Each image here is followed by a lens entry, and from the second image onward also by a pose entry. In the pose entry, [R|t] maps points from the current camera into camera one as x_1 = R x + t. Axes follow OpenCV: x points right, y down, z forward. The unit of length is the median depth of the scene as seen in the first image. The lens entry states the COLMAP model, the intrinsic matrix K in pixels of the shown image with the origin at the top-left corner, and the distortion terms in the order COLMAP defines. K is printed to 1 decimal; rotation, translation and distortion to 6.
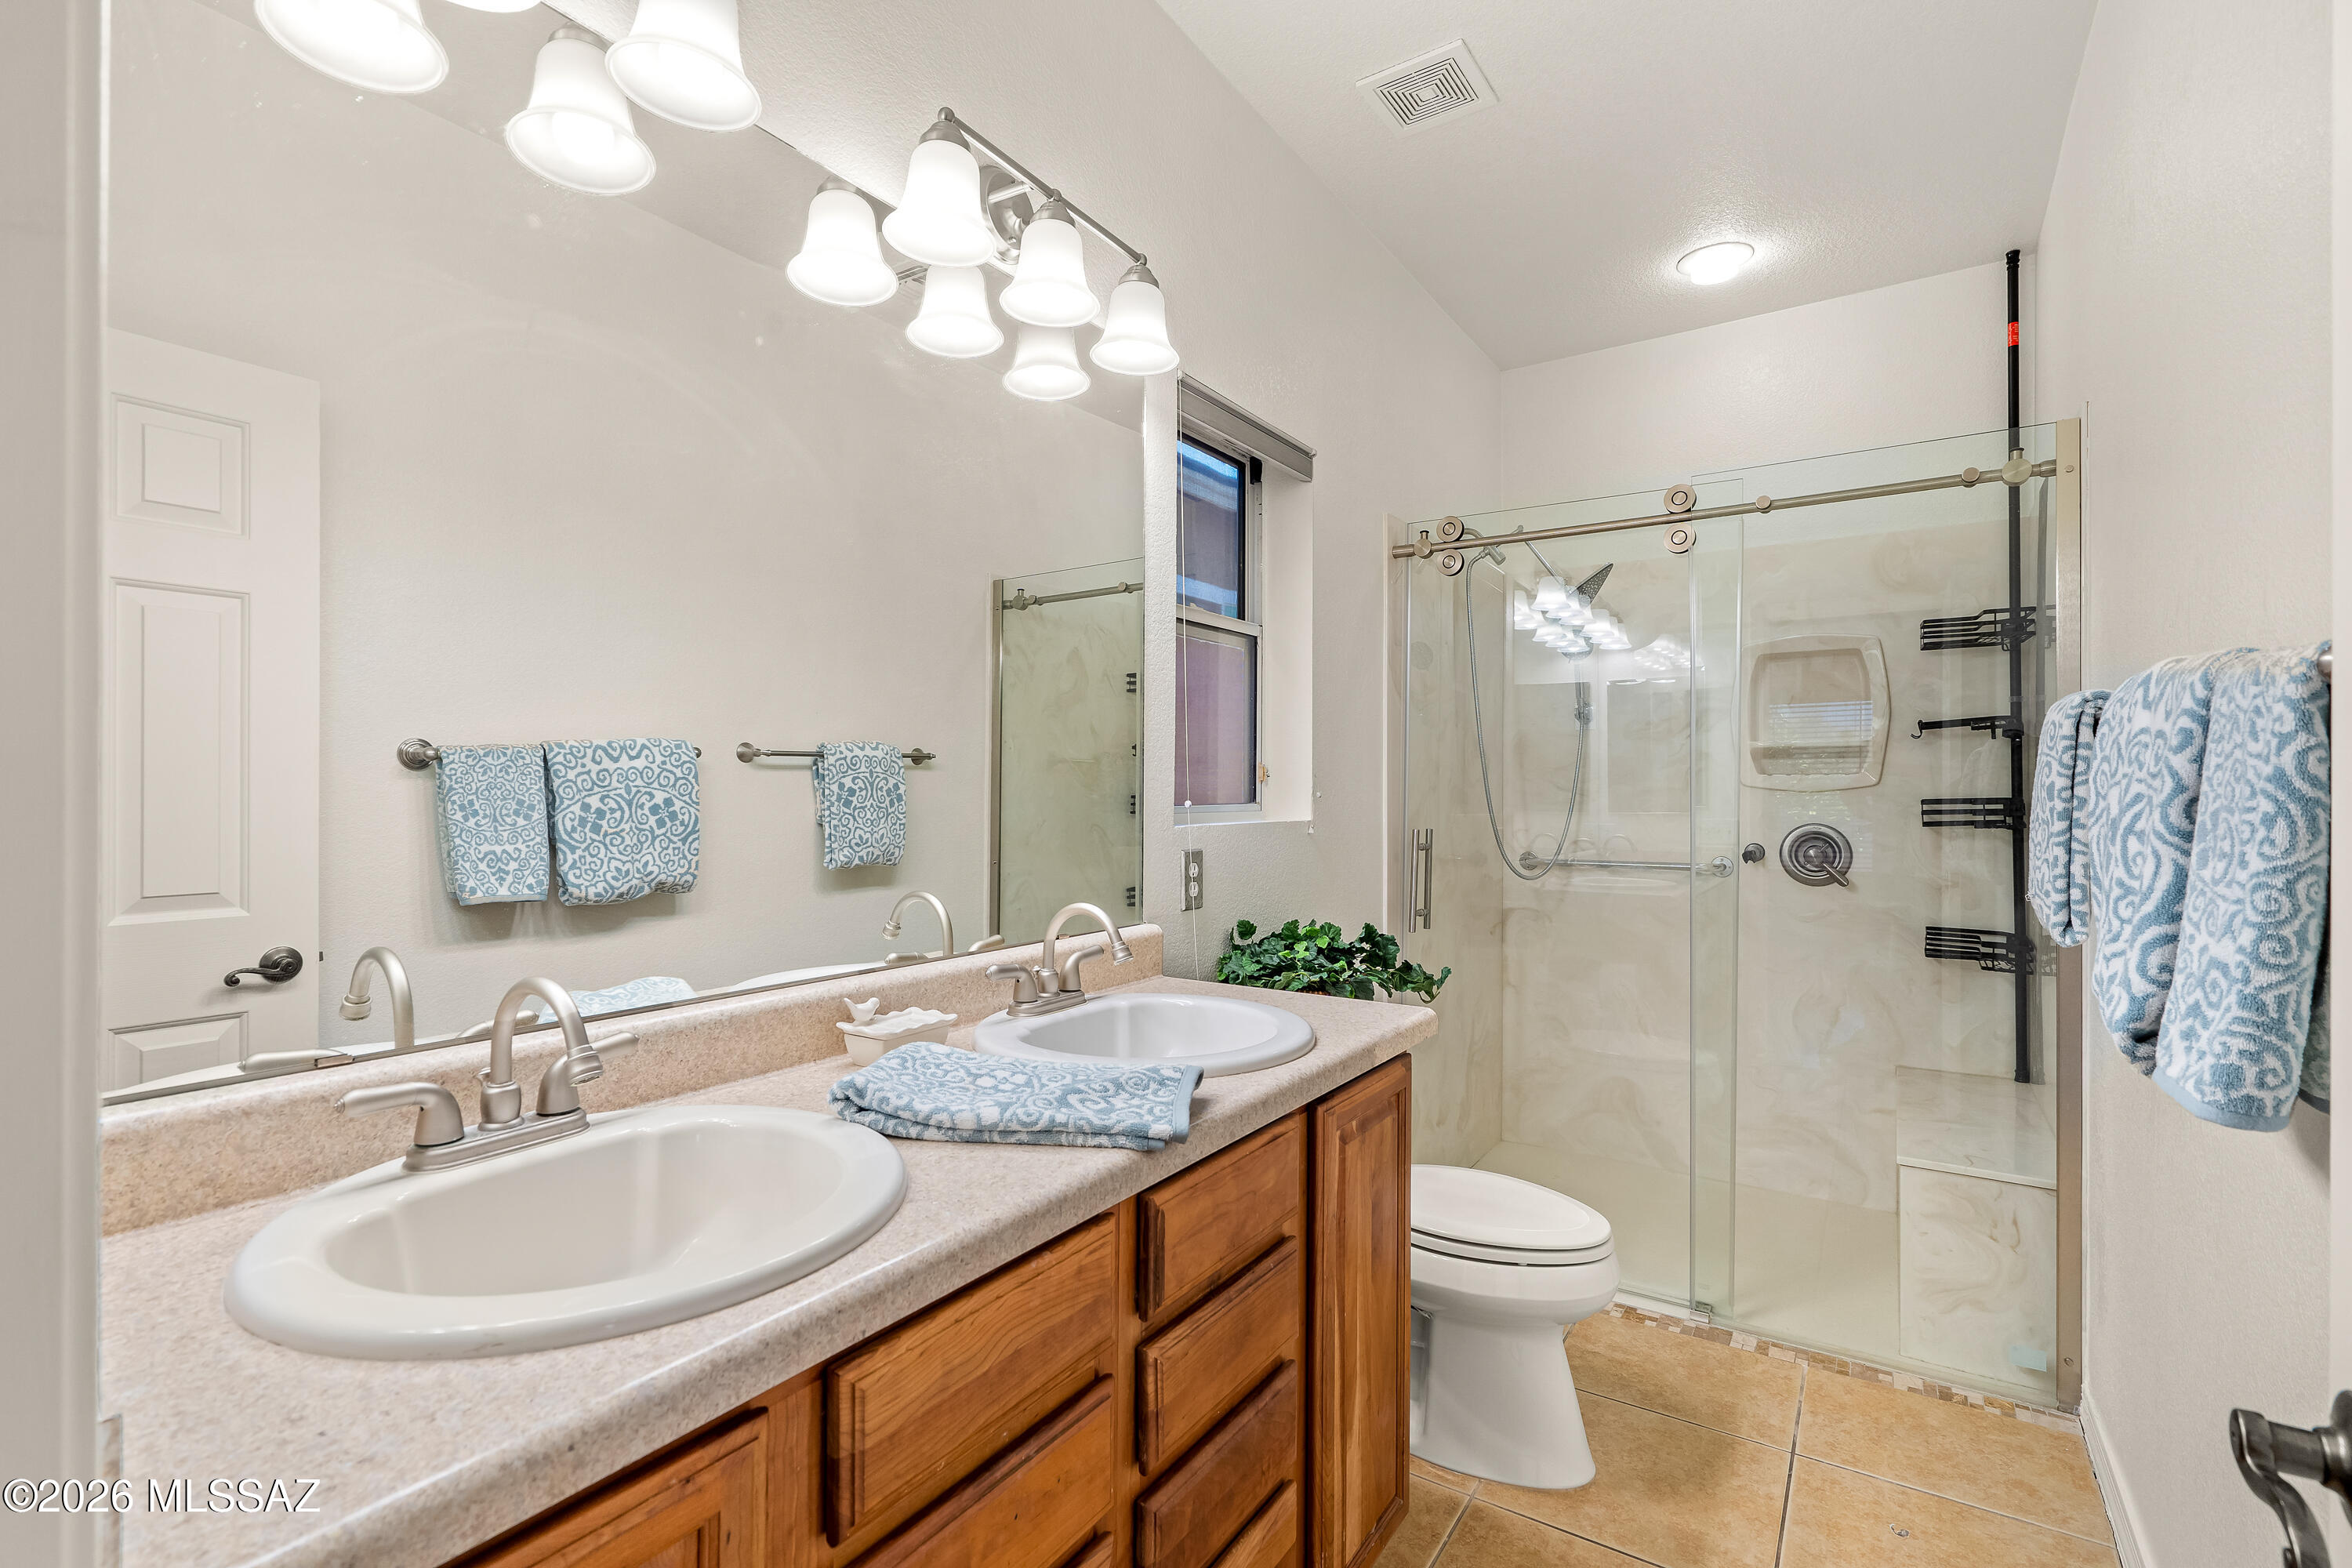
lens RADIAL K [[1082.4, 0, 1167.8], [0, 1082.4, 779.6], [0, 0, 1]] dist [-0.001861, 0.002999]
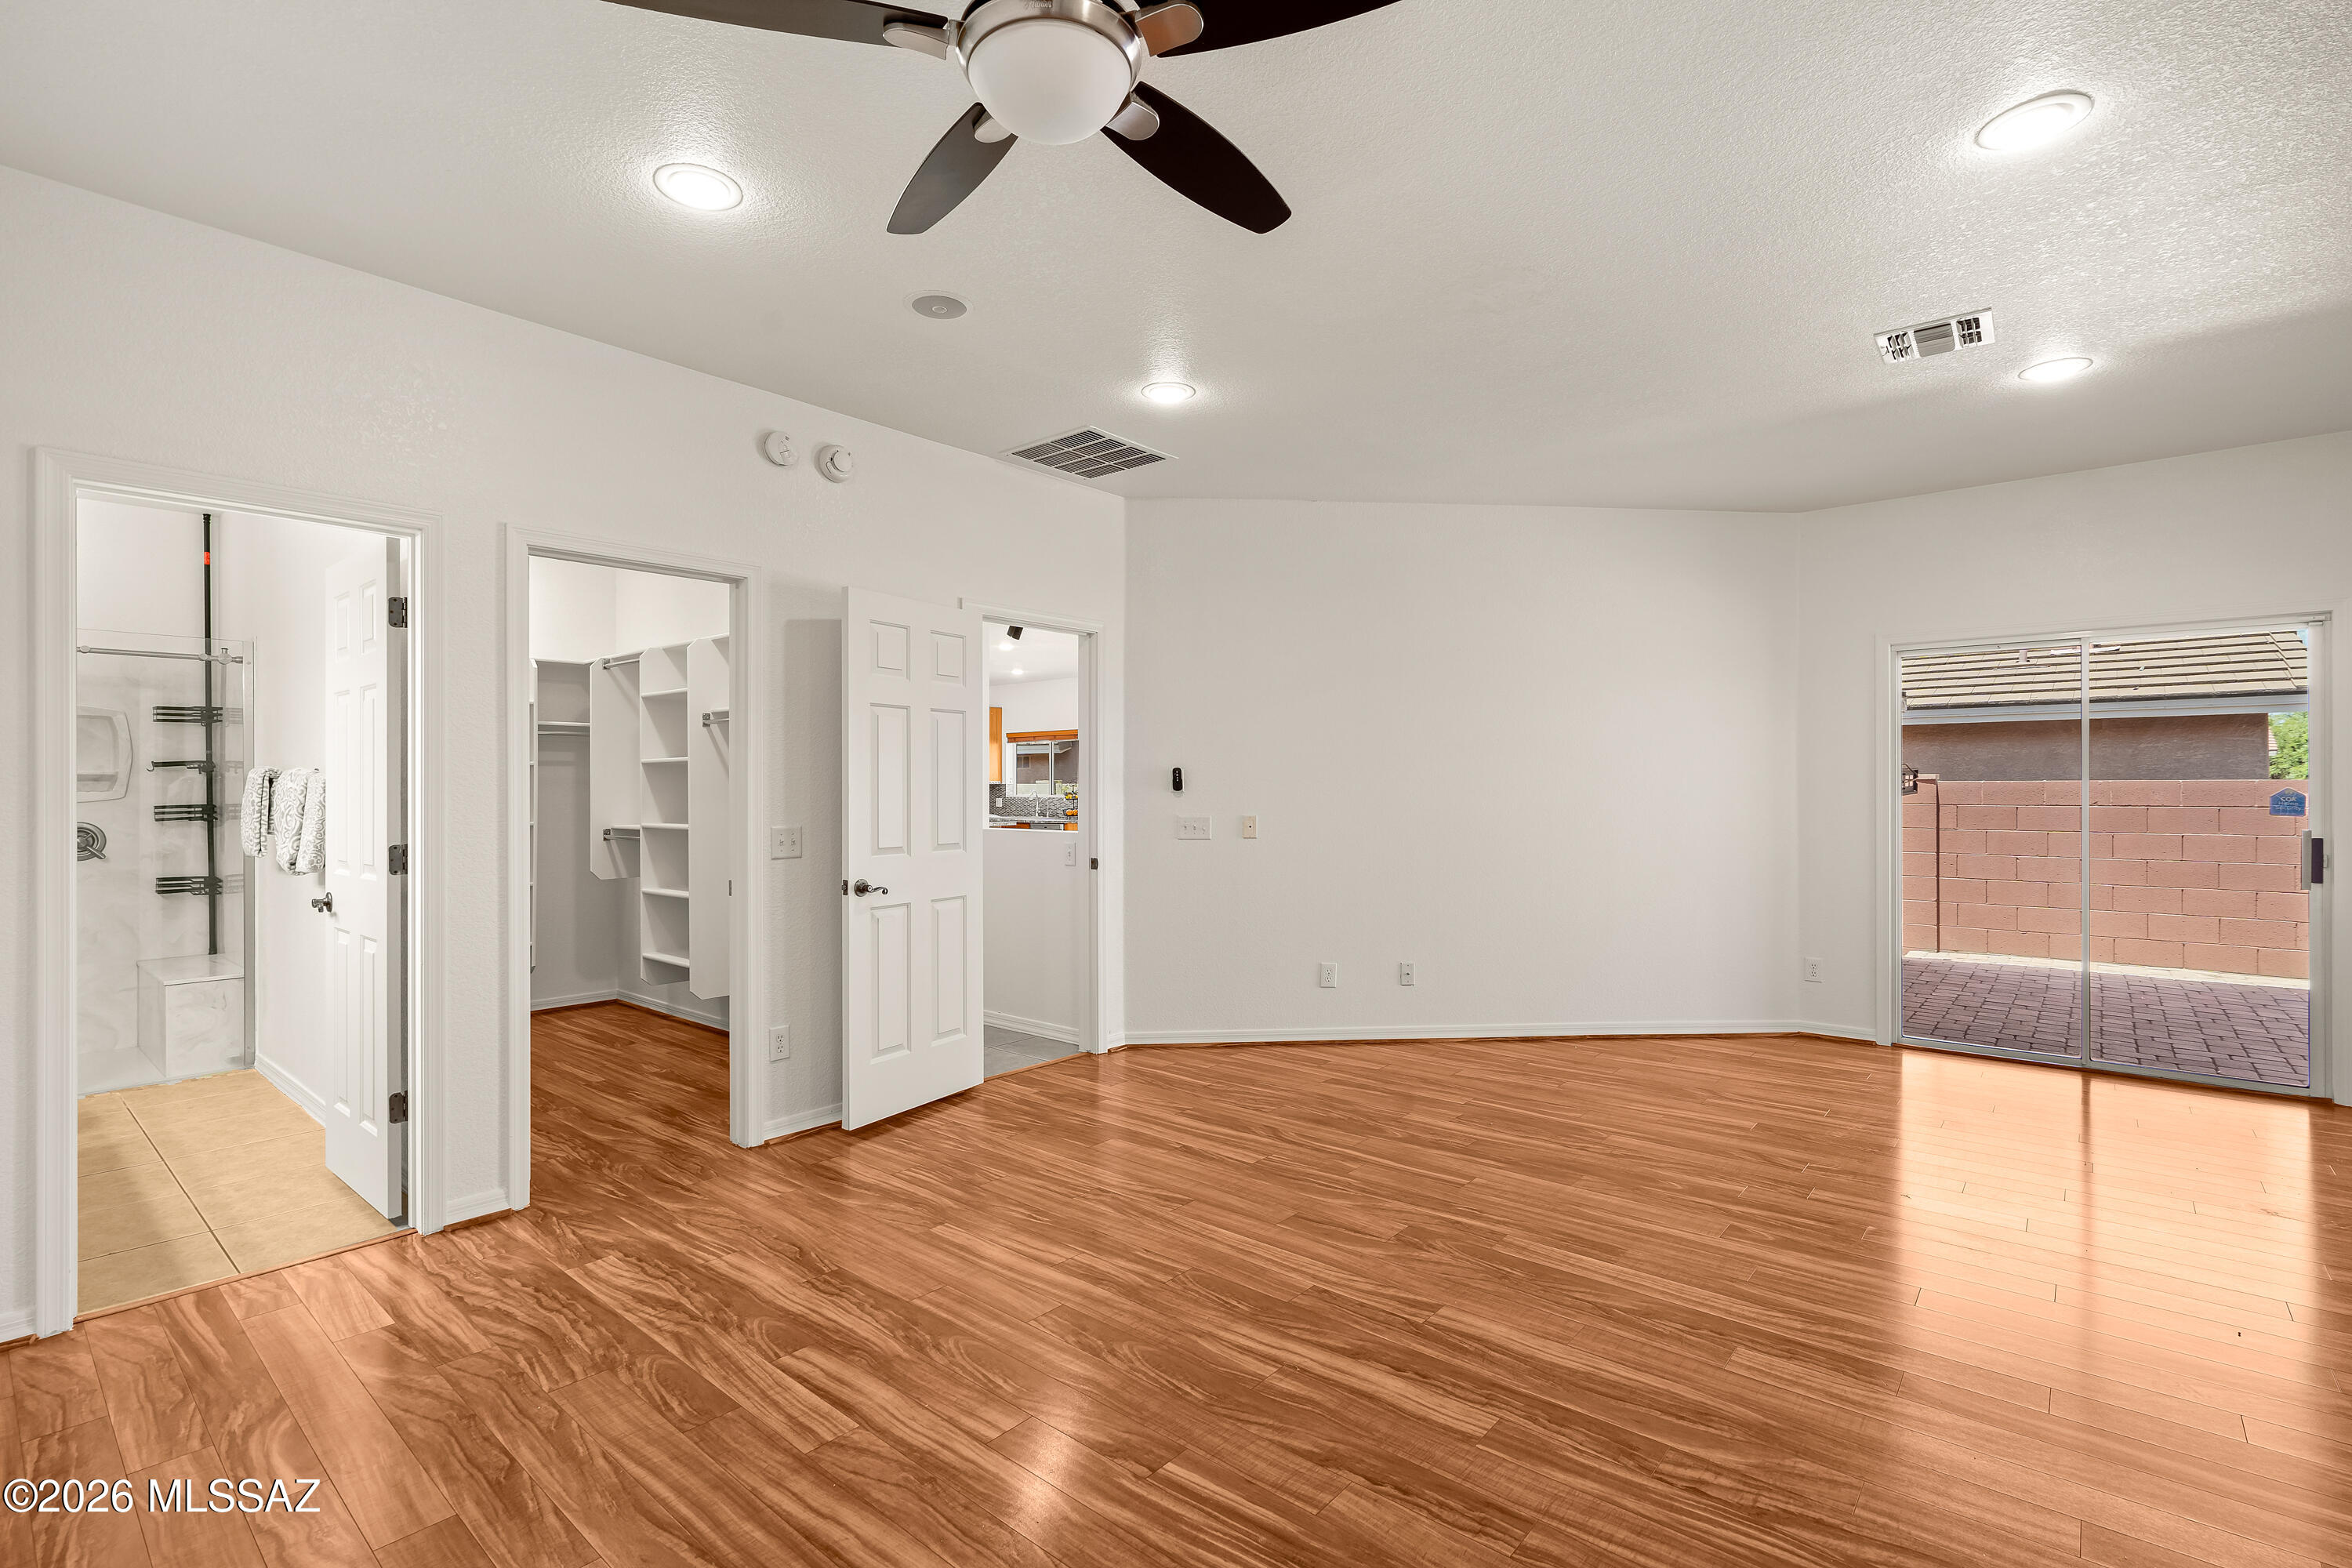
lens RADIAL K [[1082.4, 0, 1167.8], [0, 1082.4, 779.6], [0, 0, 1]] dist [-0.001861, 0.002999]
pose [[0.126858, -0.000932, 0.991920, -0.874991], [0.000019, 1.000000, 0.000938, -0.027447], [-0.991921, -0.000100, 0.126858, -0.895399]]
